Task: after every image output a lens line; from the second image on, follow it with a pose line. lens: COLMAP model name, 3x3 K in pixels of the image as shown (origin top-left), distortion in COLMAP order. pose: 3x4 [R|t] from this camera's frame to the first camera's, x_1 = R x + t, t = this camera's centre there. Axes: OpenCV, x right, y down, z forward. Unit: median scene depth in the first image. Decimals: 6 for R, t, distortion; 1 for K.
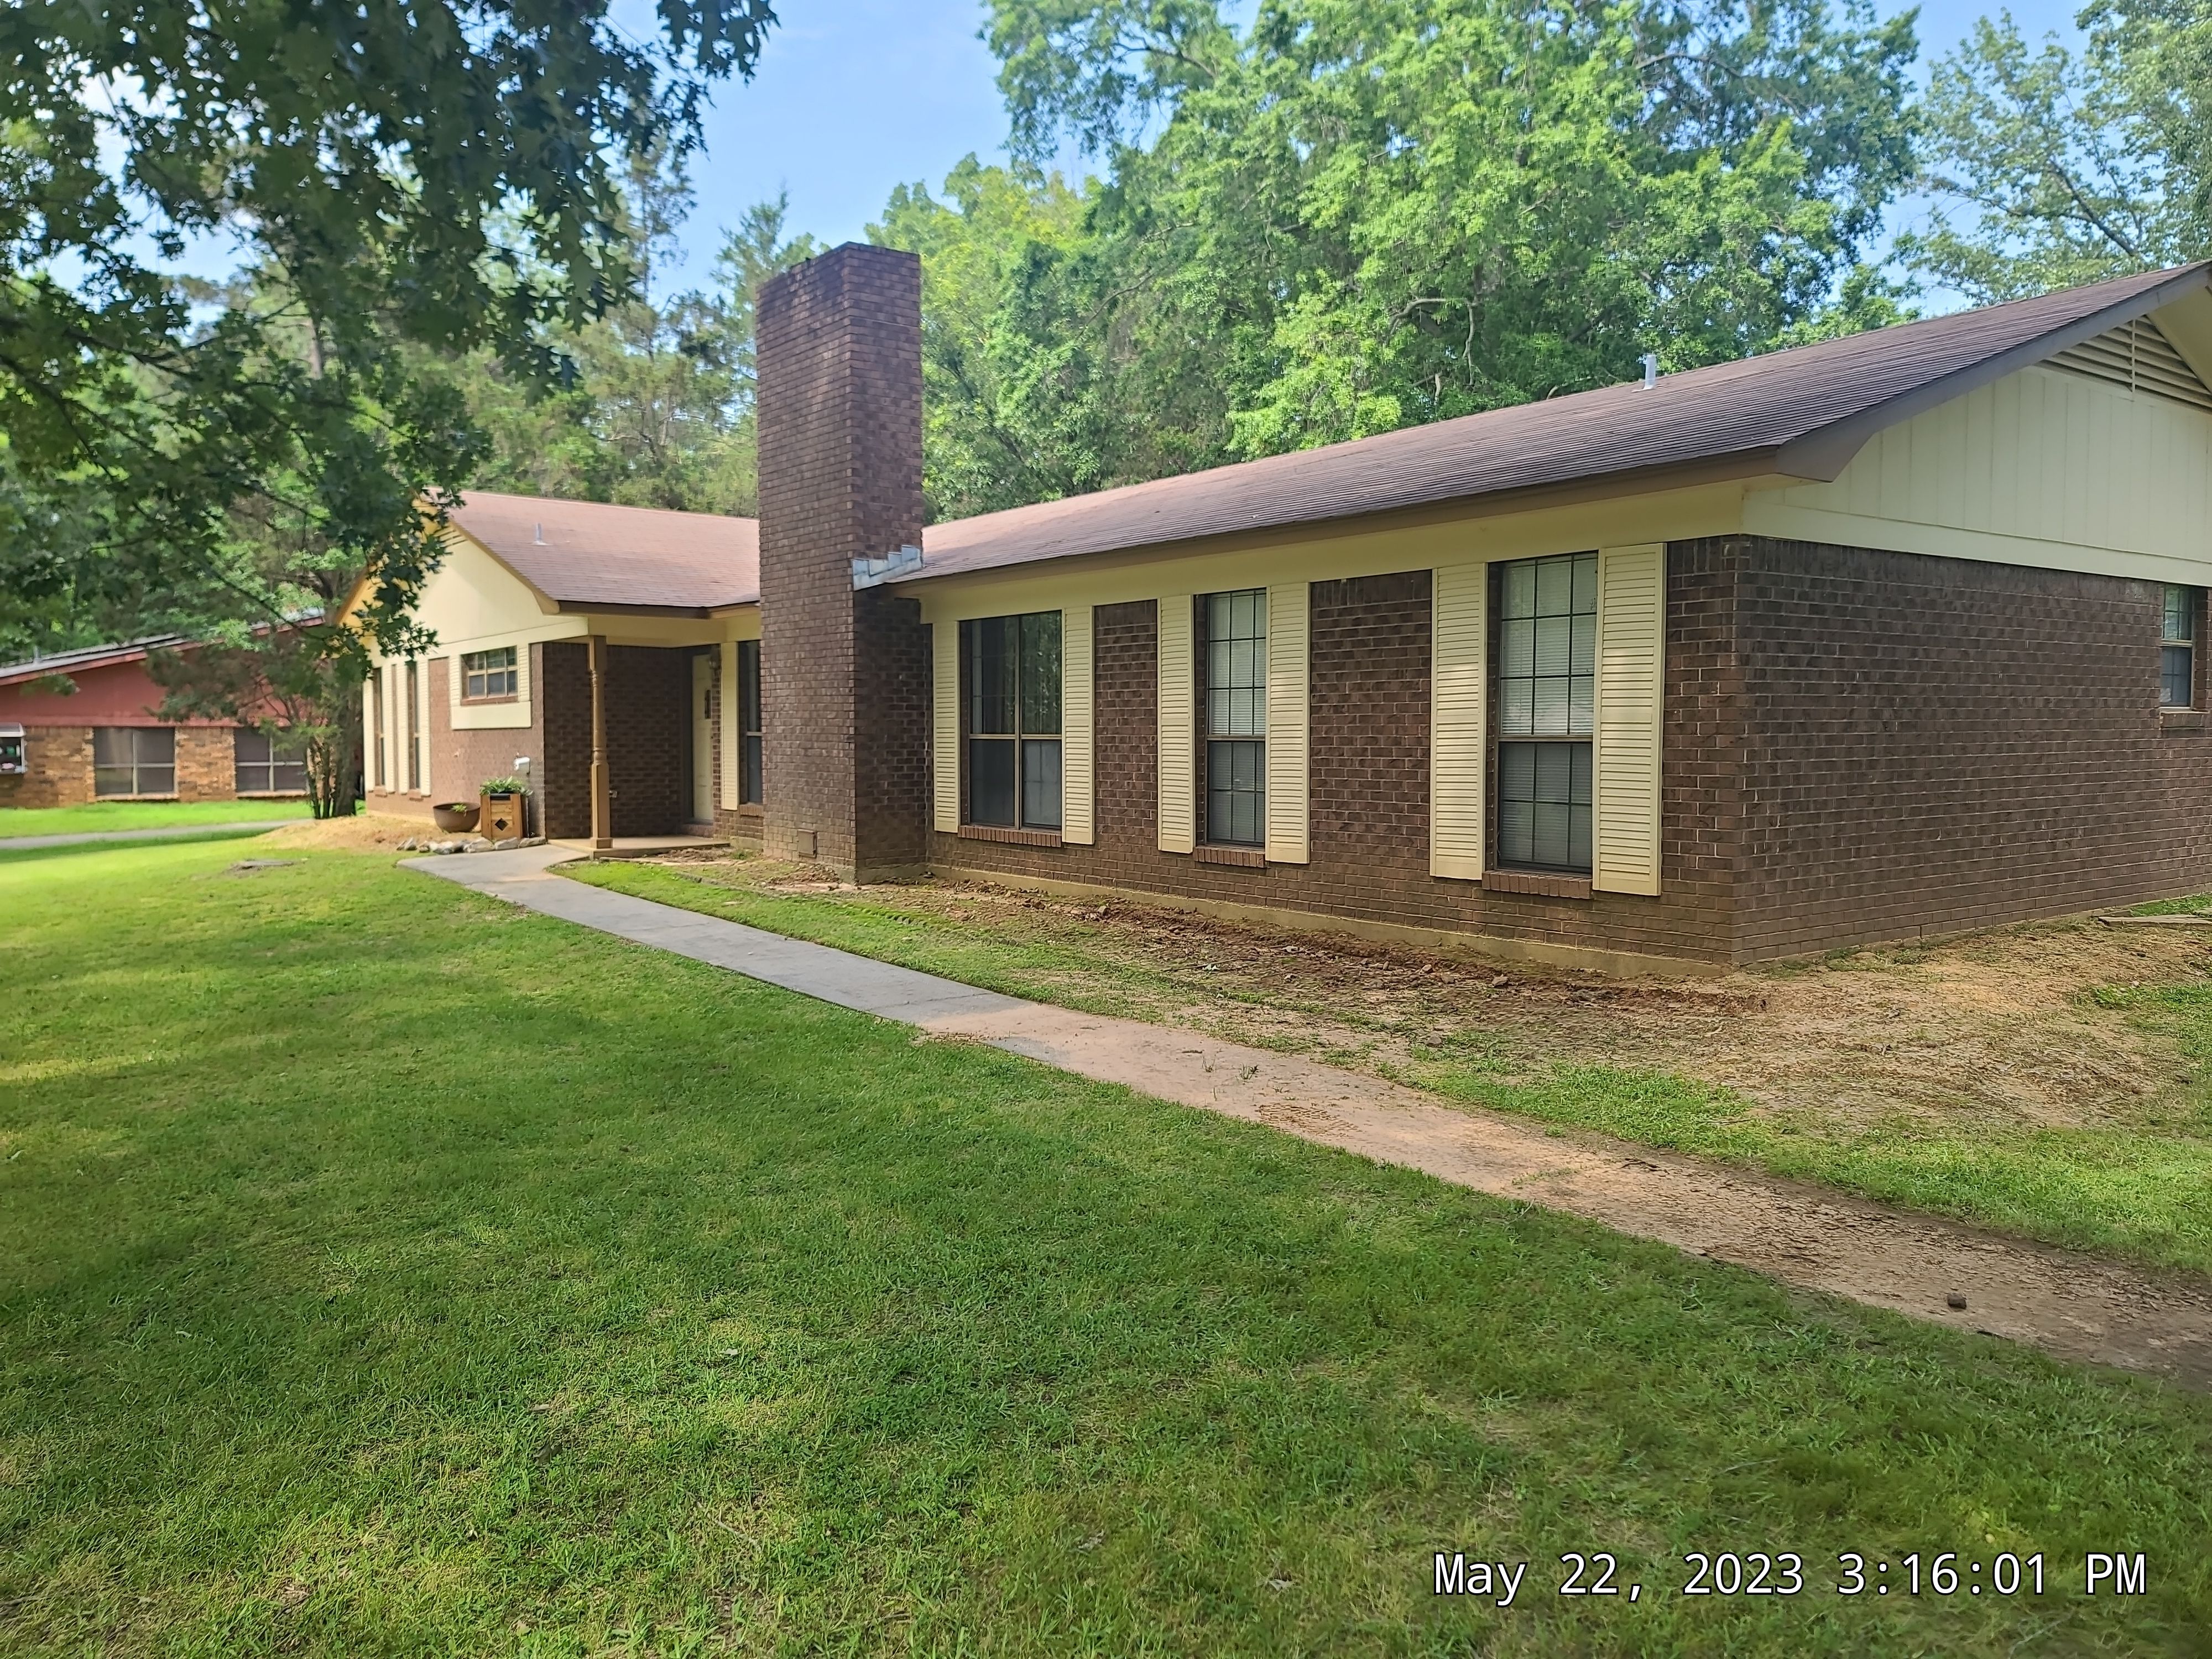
lens RADIAL K [[1672.0, 0, 1131.7], [0, 1672.0, 799.1], [0, 0, 1]] dist [0.103395, -0.126973]
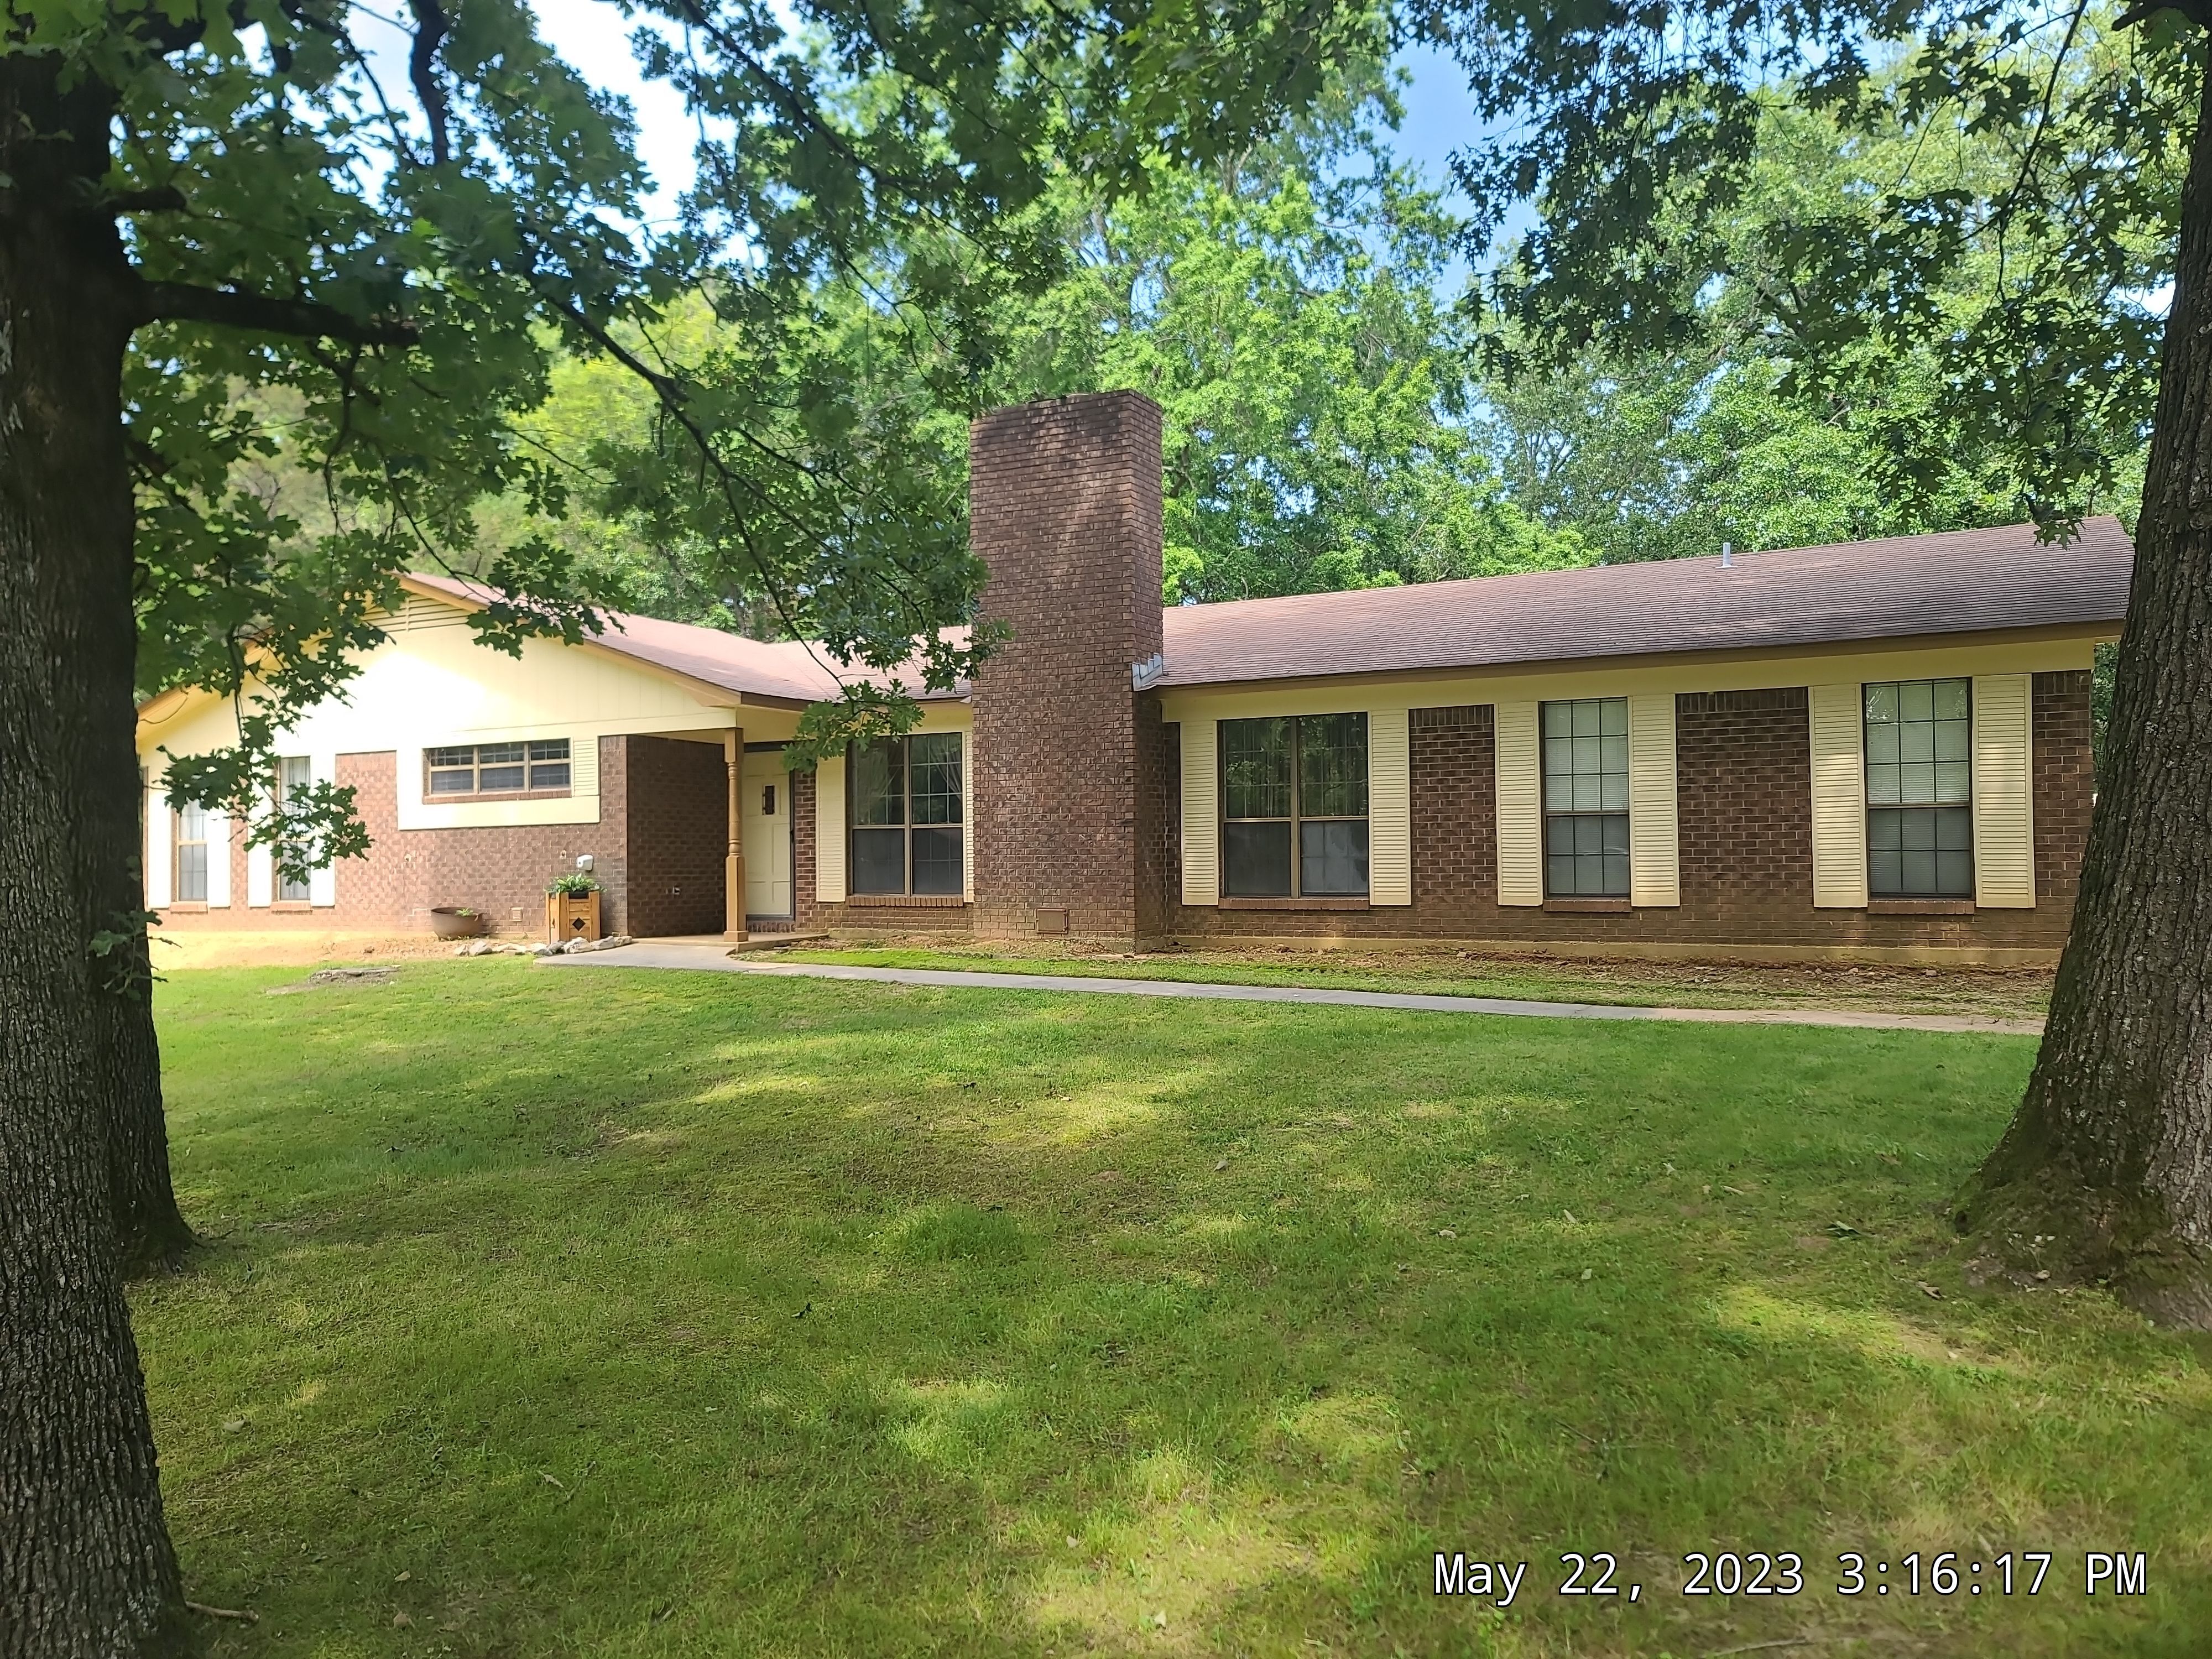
lens RADIAL K [[1672.0, 0, 1131.7], [0, 1672.0, 799.1], [0, 0, 1]] dist [0.103395, -0.126973]
pose [[0.892914, 0.007780, 0.450160, -0.753411], [0.028657, 0.996841, -0.074069, 0.034900], [-0.449314, 0.079038, 0.889871, 0.008024]]
